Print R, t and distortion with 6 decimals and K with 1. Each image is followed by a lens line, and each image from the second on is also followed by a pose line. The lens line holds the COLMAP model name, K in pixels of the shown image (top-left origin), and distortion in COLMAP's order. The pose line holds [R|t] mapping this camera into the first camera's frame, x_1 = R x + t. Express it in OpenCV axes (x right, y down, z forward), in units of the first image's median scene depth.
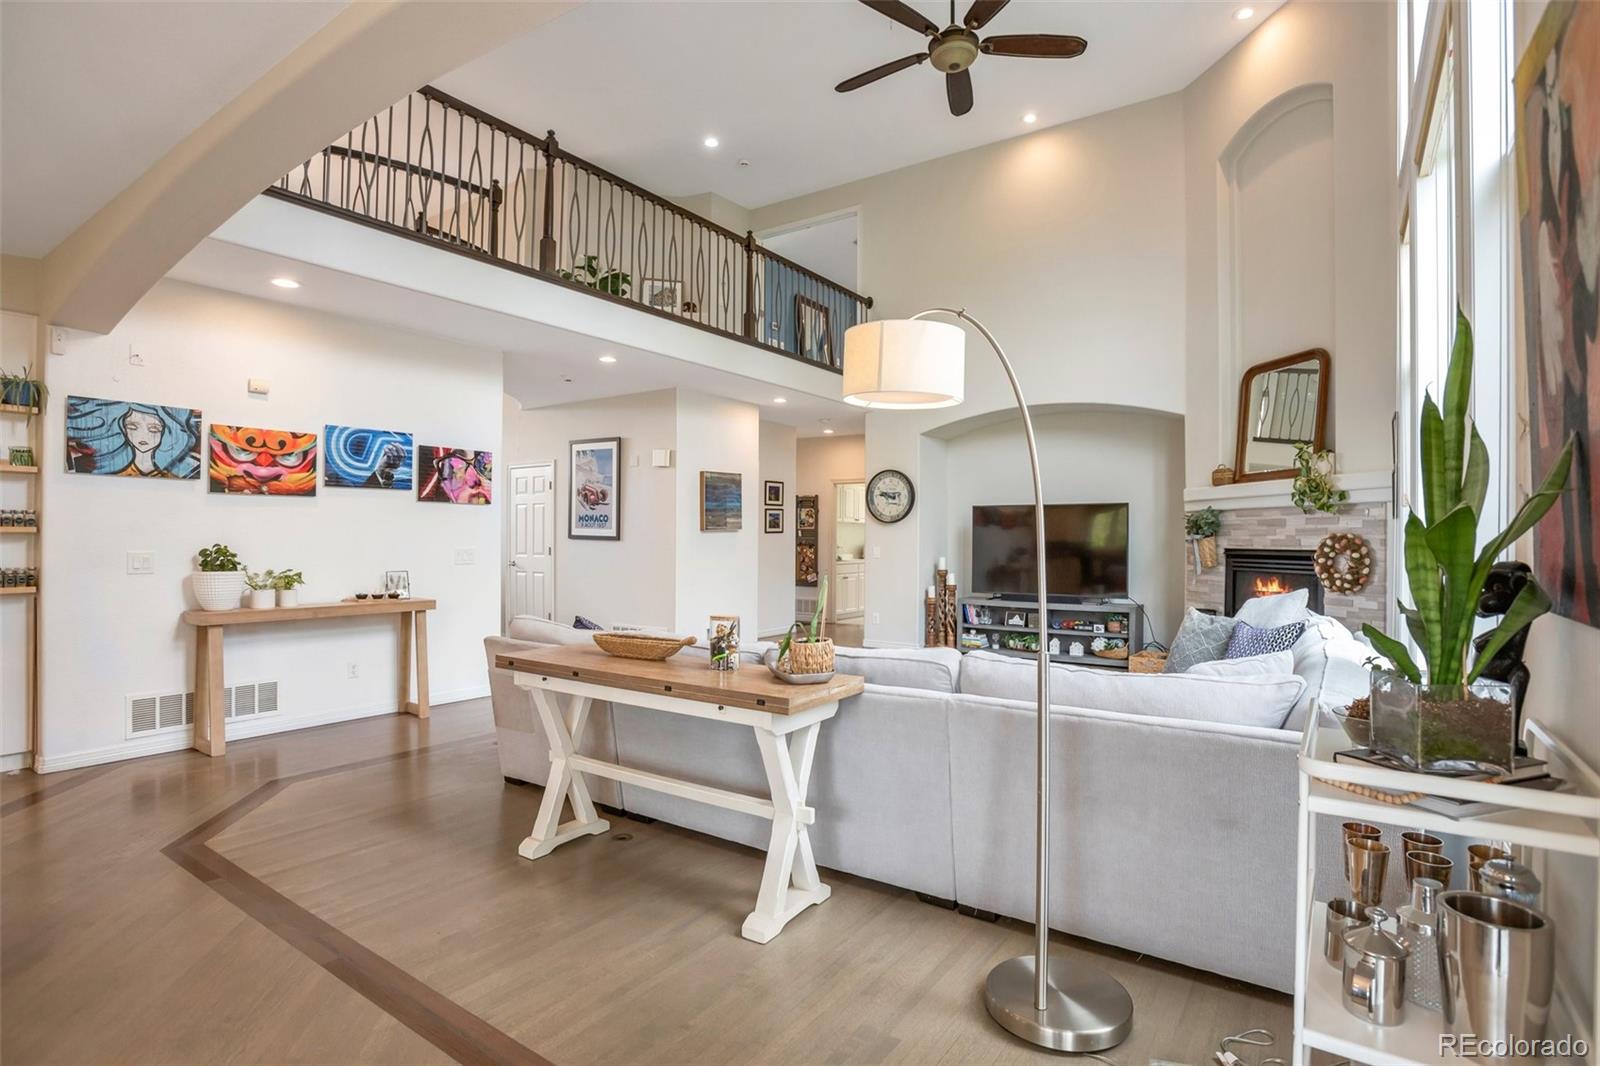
lens RADIAL K [[784.2, 0, 800.0], [0, 784.2, 533.0], [0, 0, 1]] dist [-0.068376, 0.034987]
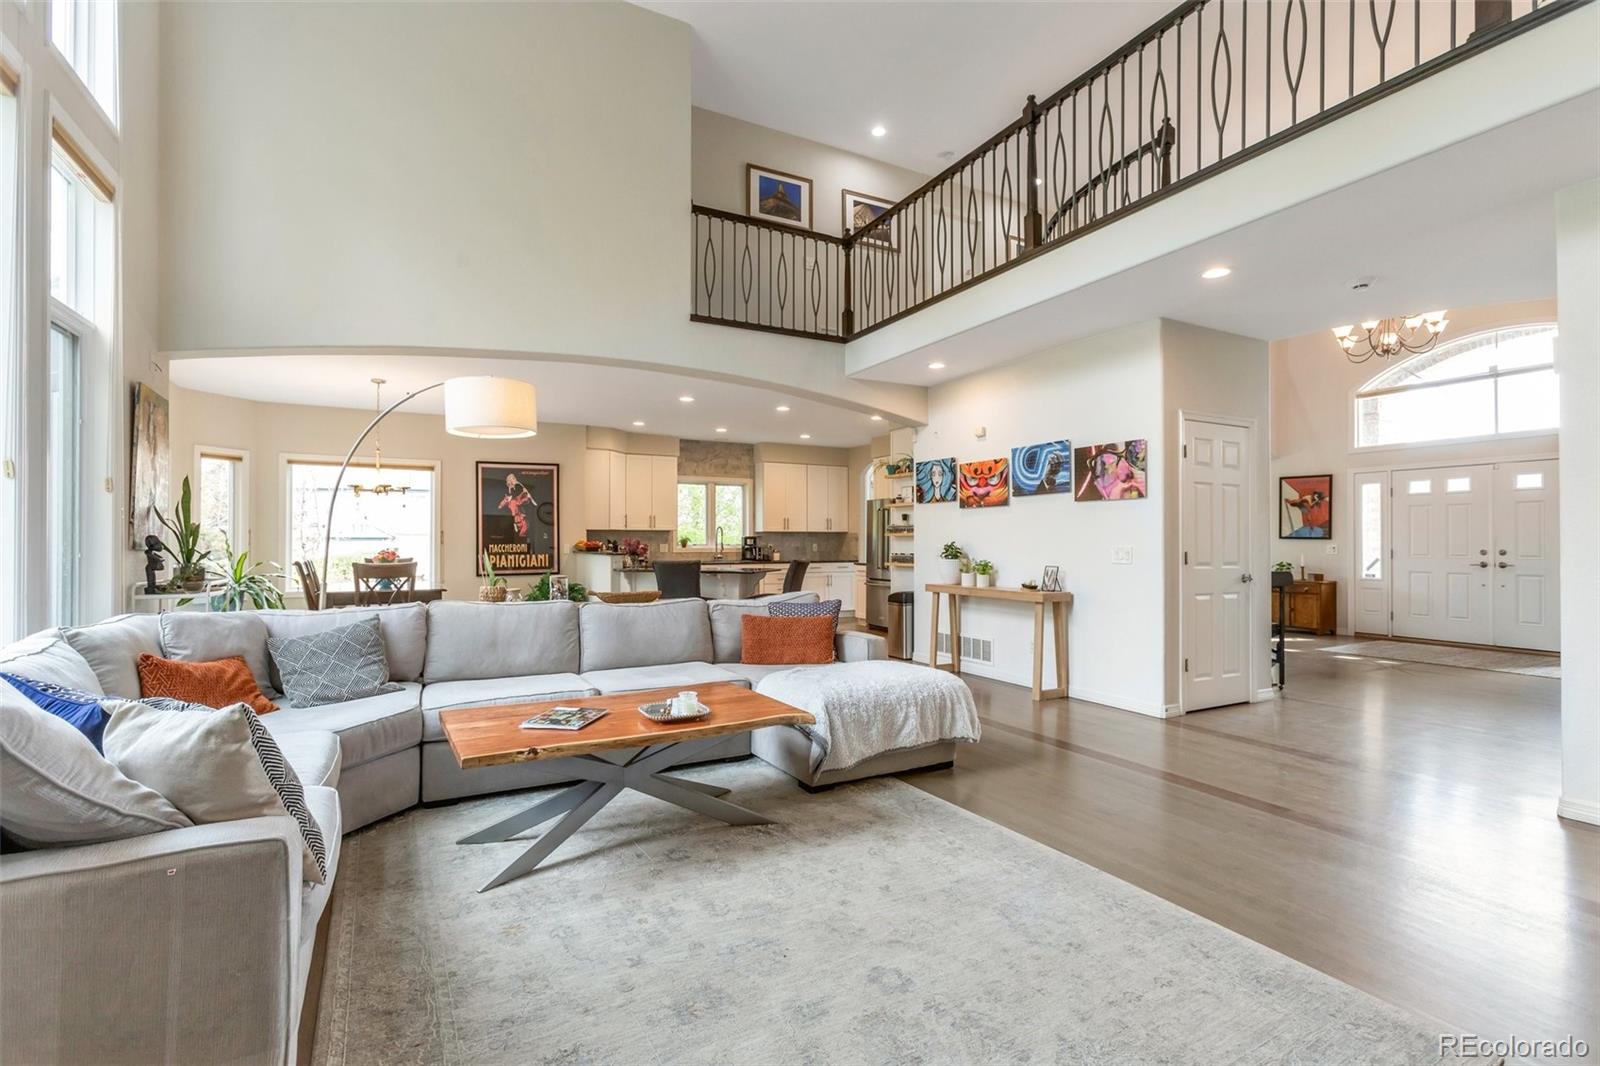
lens RADIAL K [[765.8, 0, 800.0], [0, 765.8, 533.0], [0, 0, 1]] dist [0.016362, 0.000264]
pose [[-0.463033, -0.016856, -0.886181, 0.613722], [0.002165, 0.999795, -0.020148, 0.022020], [0.886338, -0.011248, -0.462902, 1.163018]]
